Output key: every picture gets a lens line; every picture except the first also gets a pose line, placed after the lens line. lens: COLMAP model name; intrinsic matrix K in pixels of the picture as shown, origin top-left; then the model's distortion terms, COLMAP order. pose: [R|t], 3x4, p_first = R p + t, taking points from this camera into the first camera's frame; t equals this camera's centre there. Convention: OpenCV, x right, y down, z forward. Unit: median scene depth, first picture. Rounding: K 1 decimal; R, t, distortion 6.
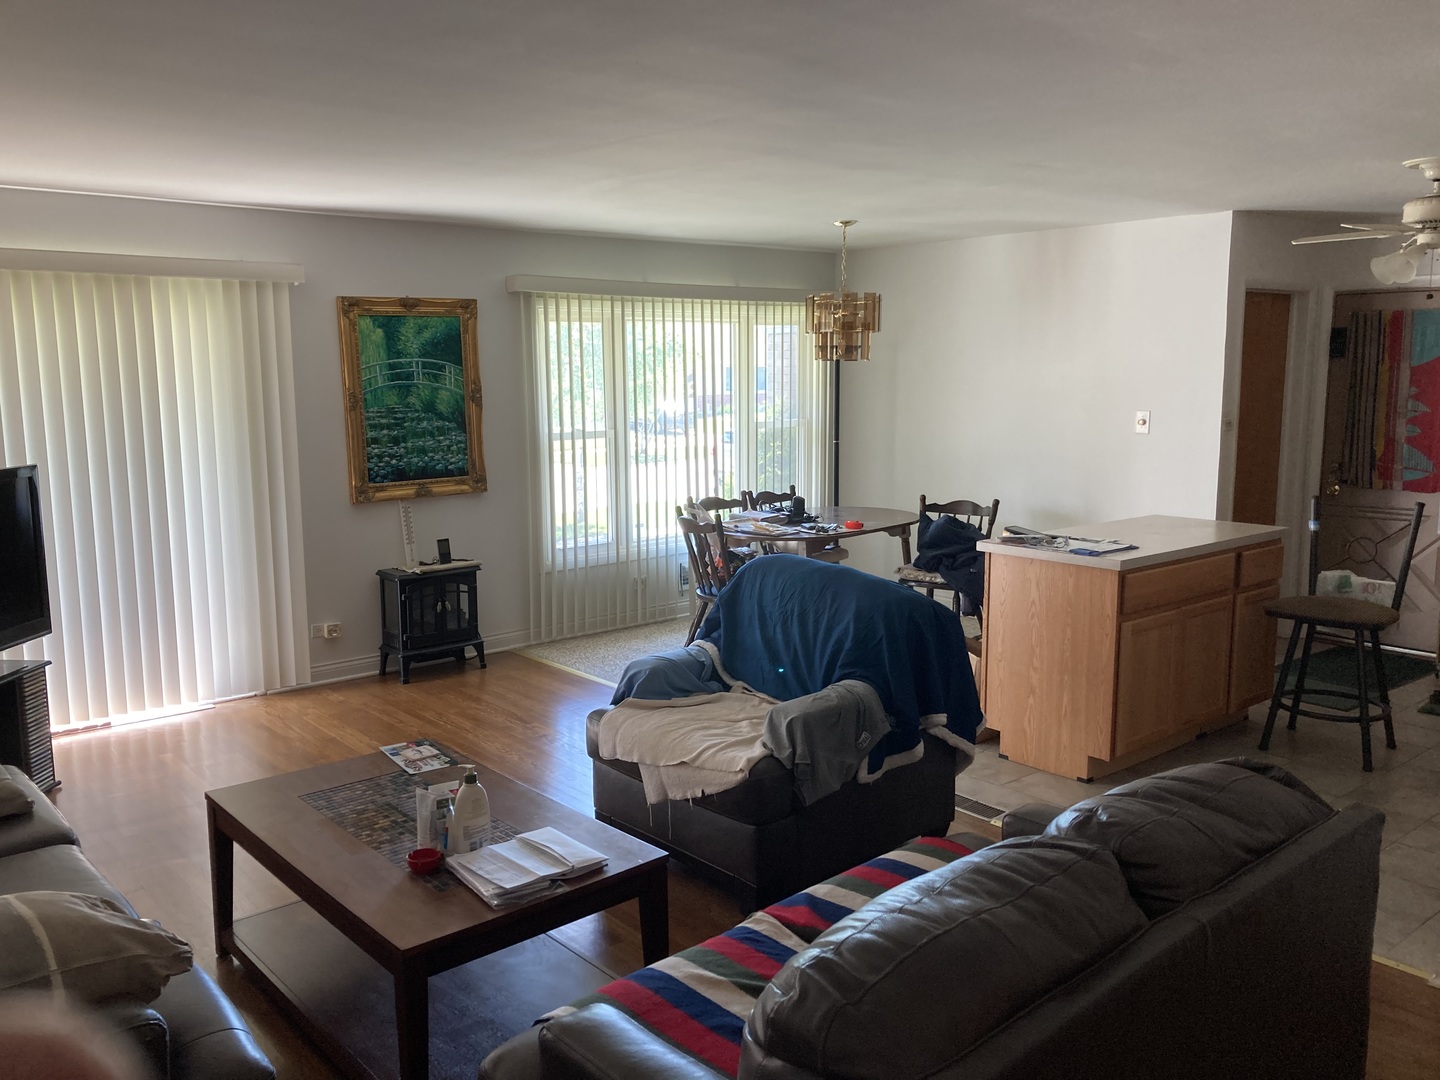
lens RADIAL K [[1172.7, 0, 714.2], [0, 1172.7, 540.5], [0, 0, 1]] dist [0.047468, -0.057801]
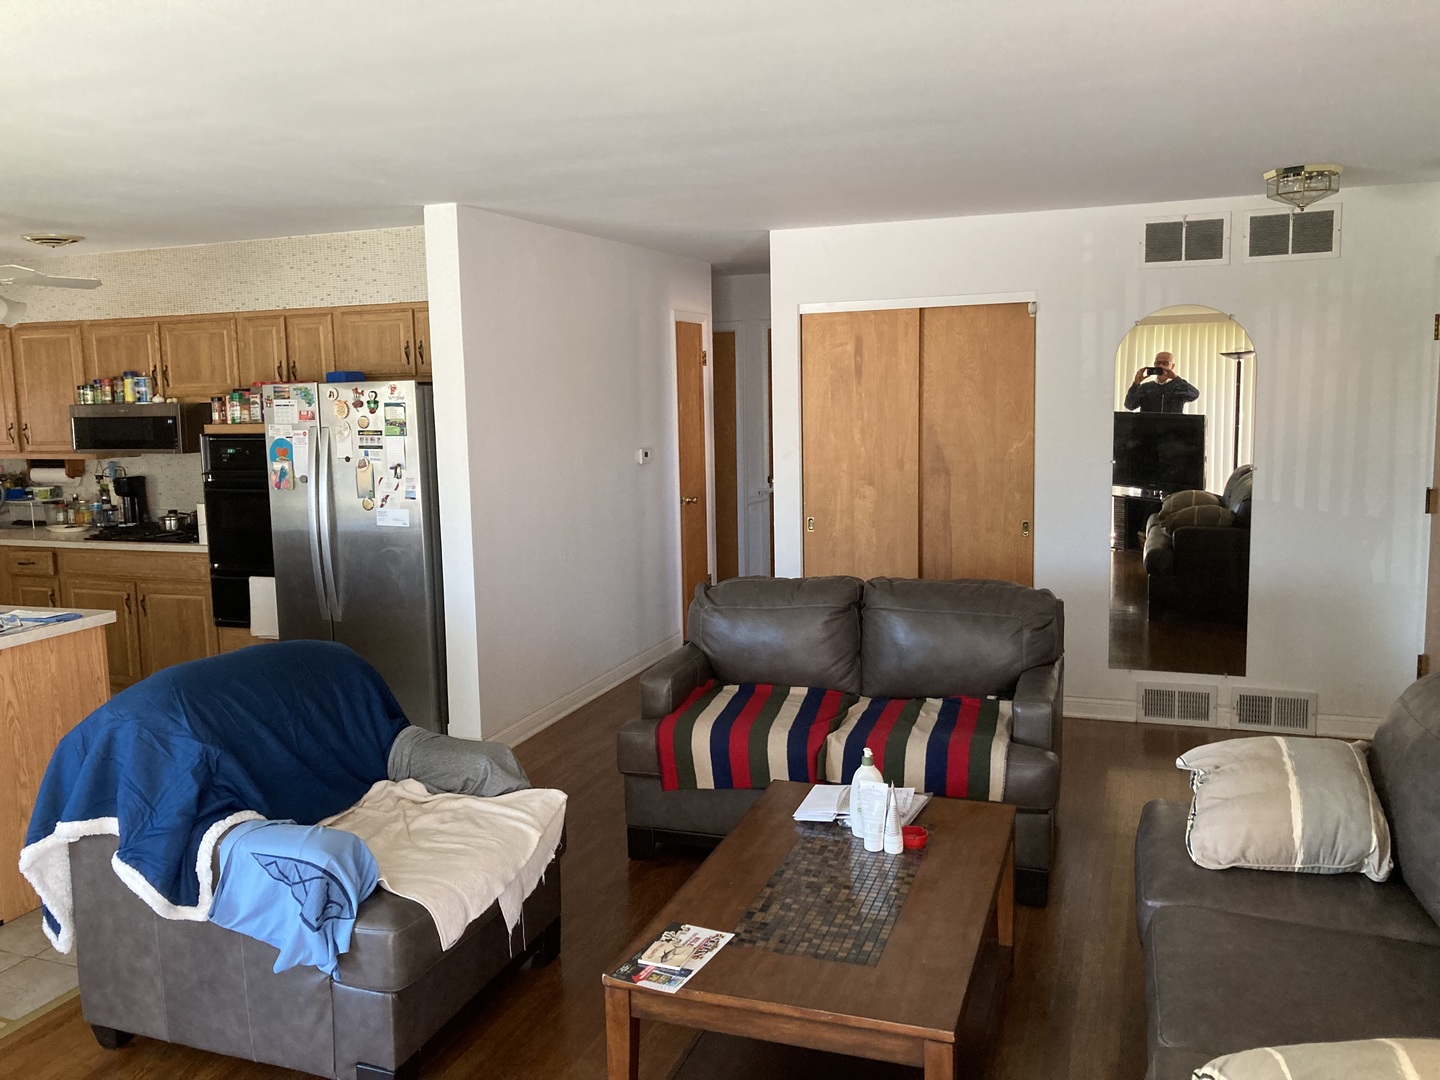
lens RADIAL K [[1172.7, 0, 713.3], [0, 1172.7, 517.8], [0, 0, 1]] dist [0.047468, -0.057801]
pose [[-0.489149, -0.081991, 0.868338, -0.472493], [0.155443, 0.971439, 0.179289, -0.102059], [-0.858237, 0.222676, -0.462434, 0.705190]]
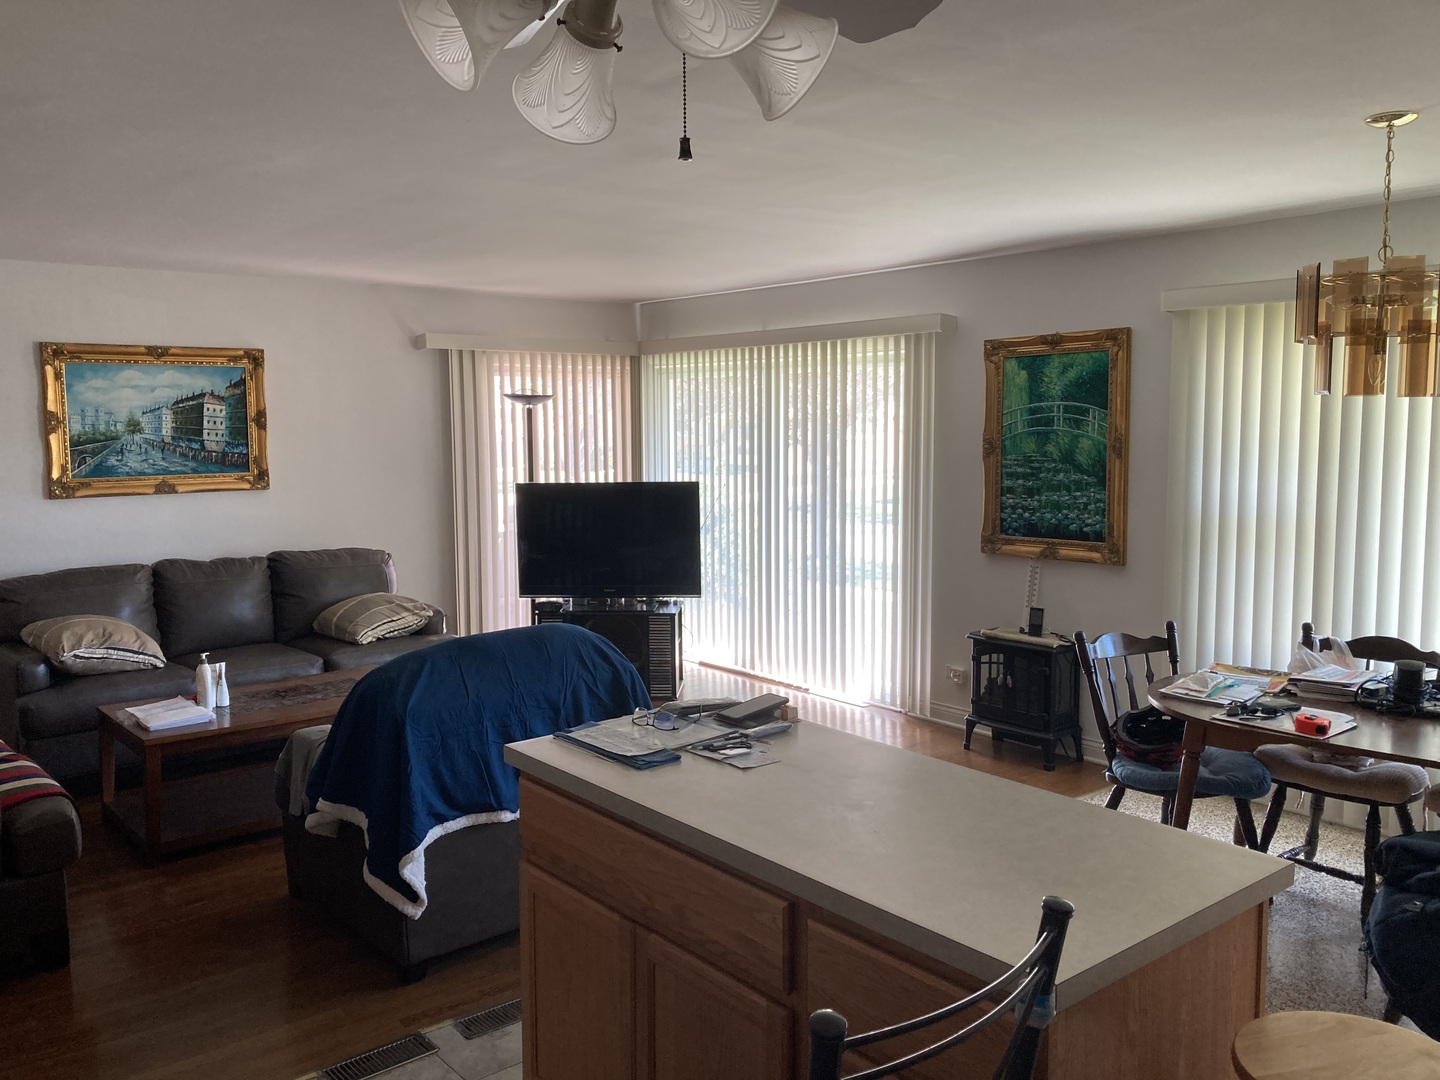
lens RADIAL K [[1172.7, 0, 720.8], [0, 1172.7, 526.4], [0, 0, 1]] dist [0.047468, -0.057801]
pose [[-0.012107, 0.097663, -0.995146, 0.634978], [-0.142139, 0.984945, 0.098392, -0.113516], [0.989773, 0.142640, 0.001957, 0.761080]]
